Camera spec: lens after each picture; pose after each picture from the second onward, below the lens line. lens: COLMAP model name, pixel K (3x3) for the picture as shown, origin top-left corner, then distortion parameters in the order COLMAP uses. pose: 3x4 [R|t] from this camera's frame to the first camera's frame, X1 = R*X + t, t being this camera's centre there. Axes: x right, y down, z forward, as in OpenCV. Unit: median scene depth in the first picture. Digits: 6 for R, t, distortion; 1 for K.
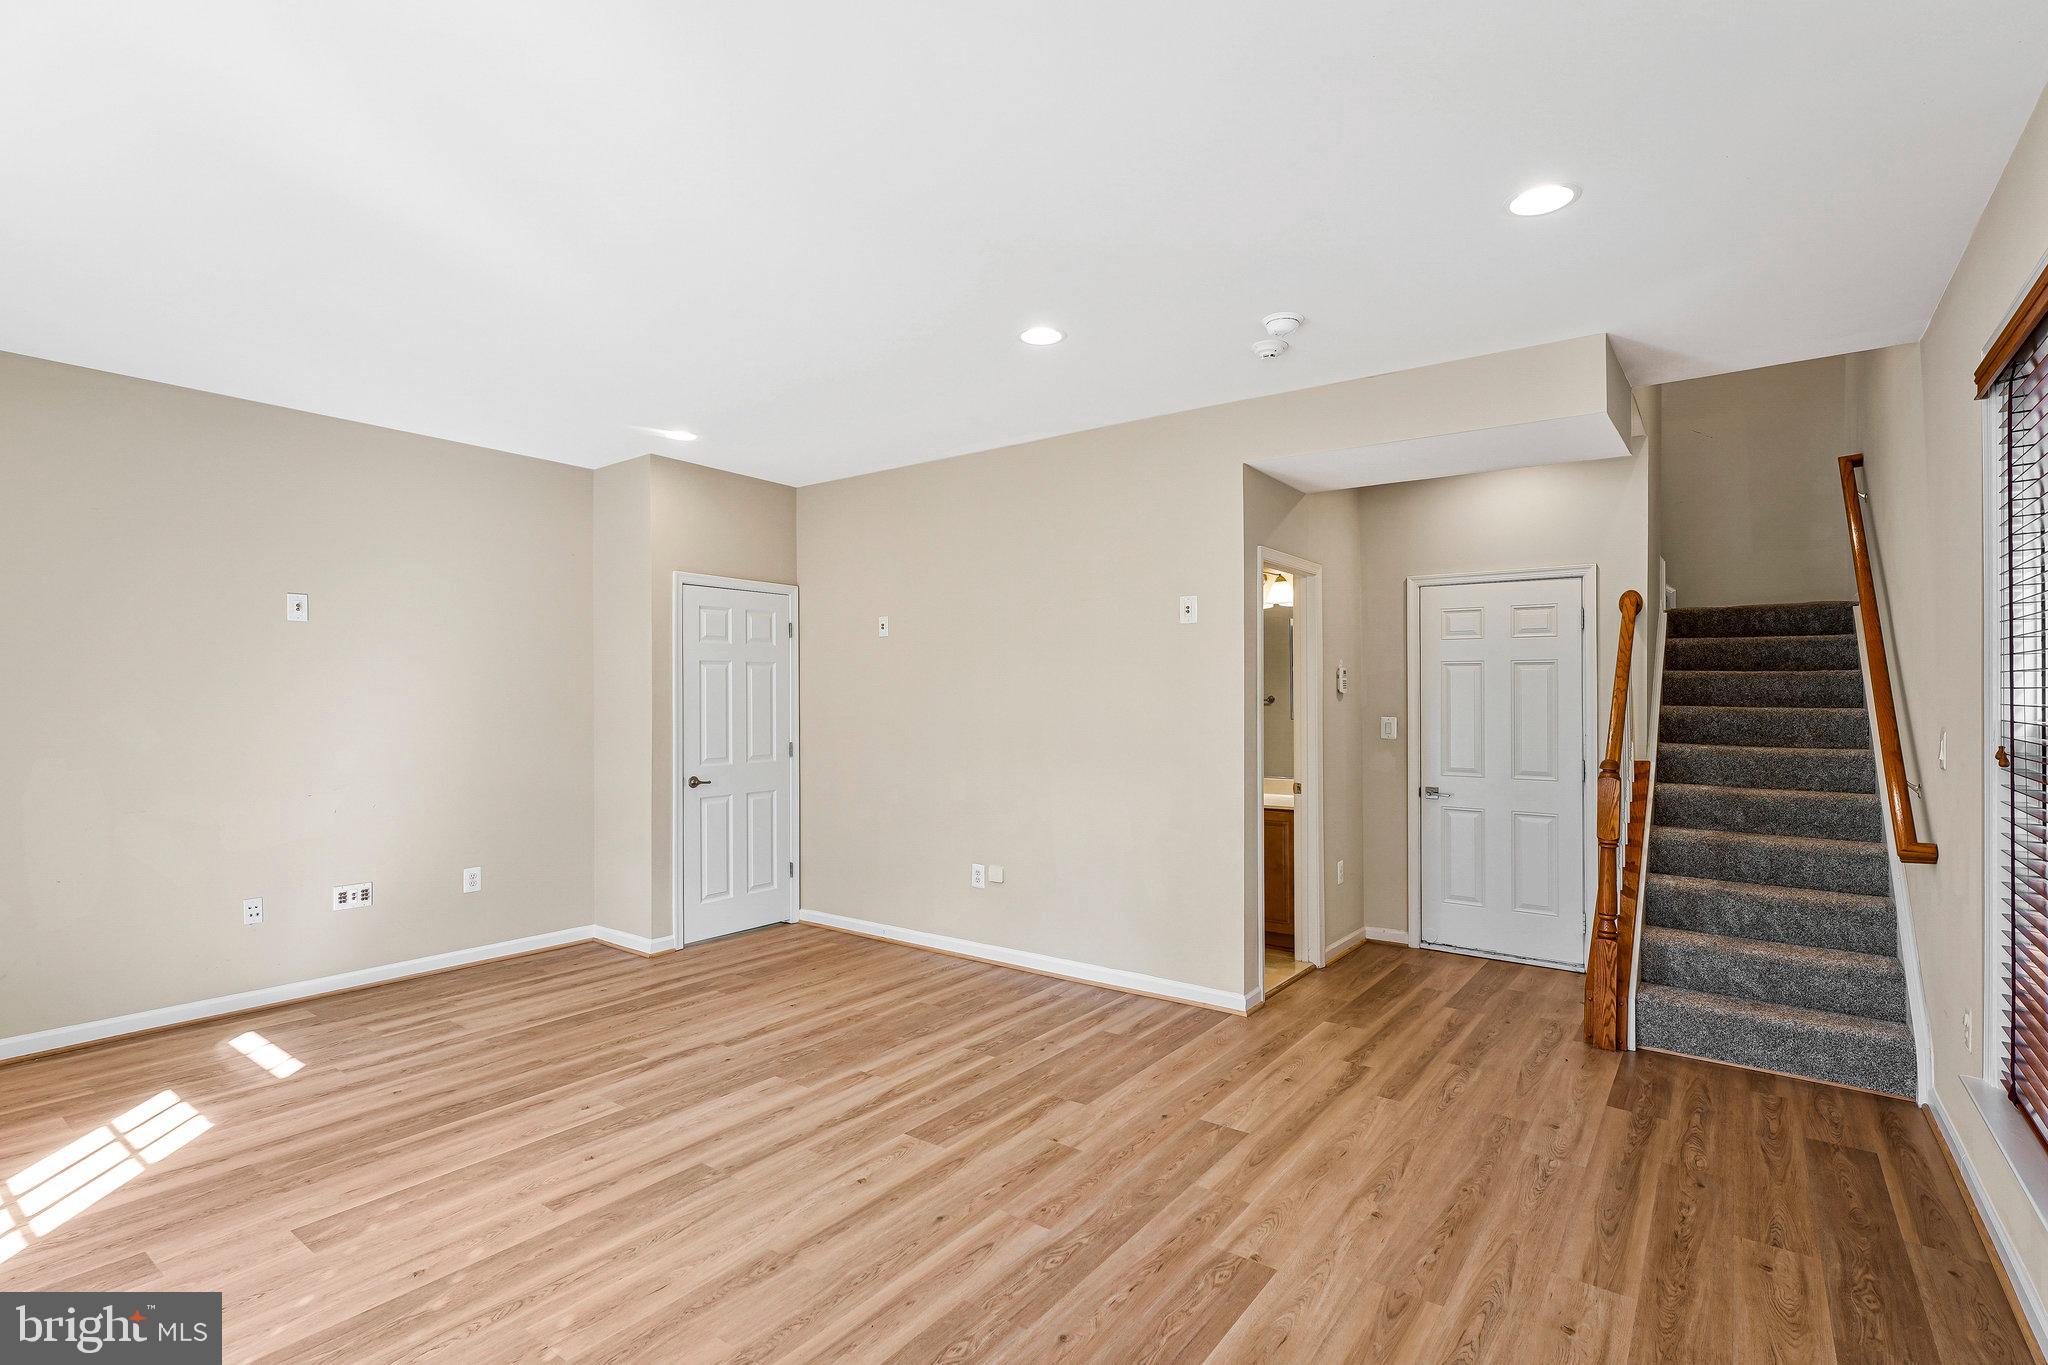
lens RADIAL K [[962.1, 0, 1021.1], [0, 962.1, 696.8], [0, 0, 1]] dist [0.005735, 0.001934]
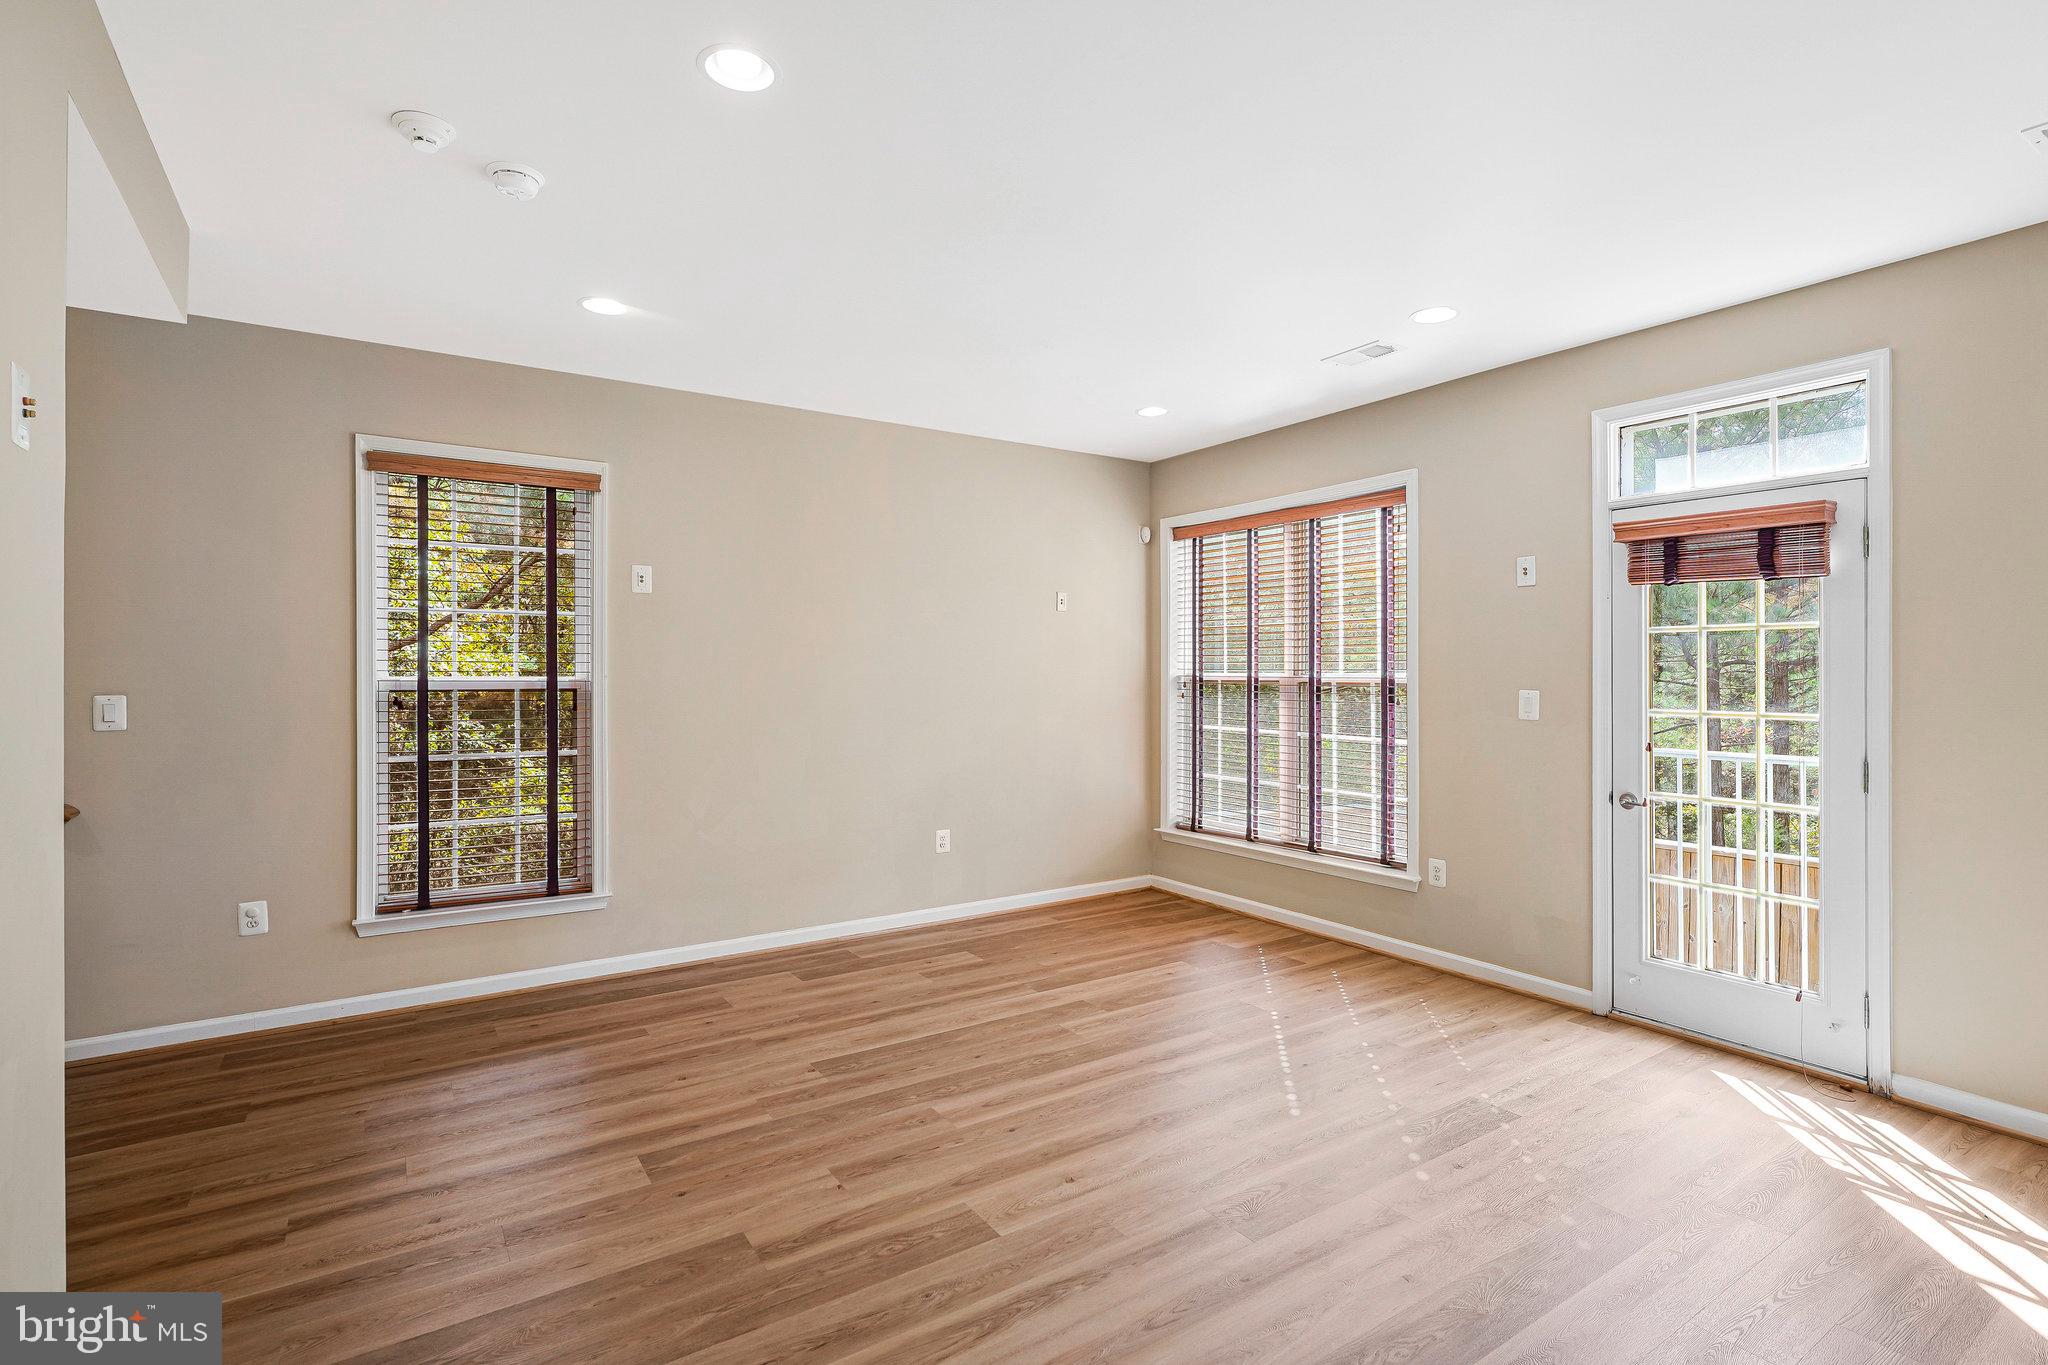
lens RADIAL K [[962.1, 0, 1004.8], [0, 962.1, 649.7], [0, 0, 1]] dist [0.005735, 0.001934]
pose [[-0.935296, 0.004425, 0.353839, -0.449321], [-0.002229, 0.999828, -0.018396, 0.001995], [-0.353860, -0.017994, -0.935125, 1.946988]]
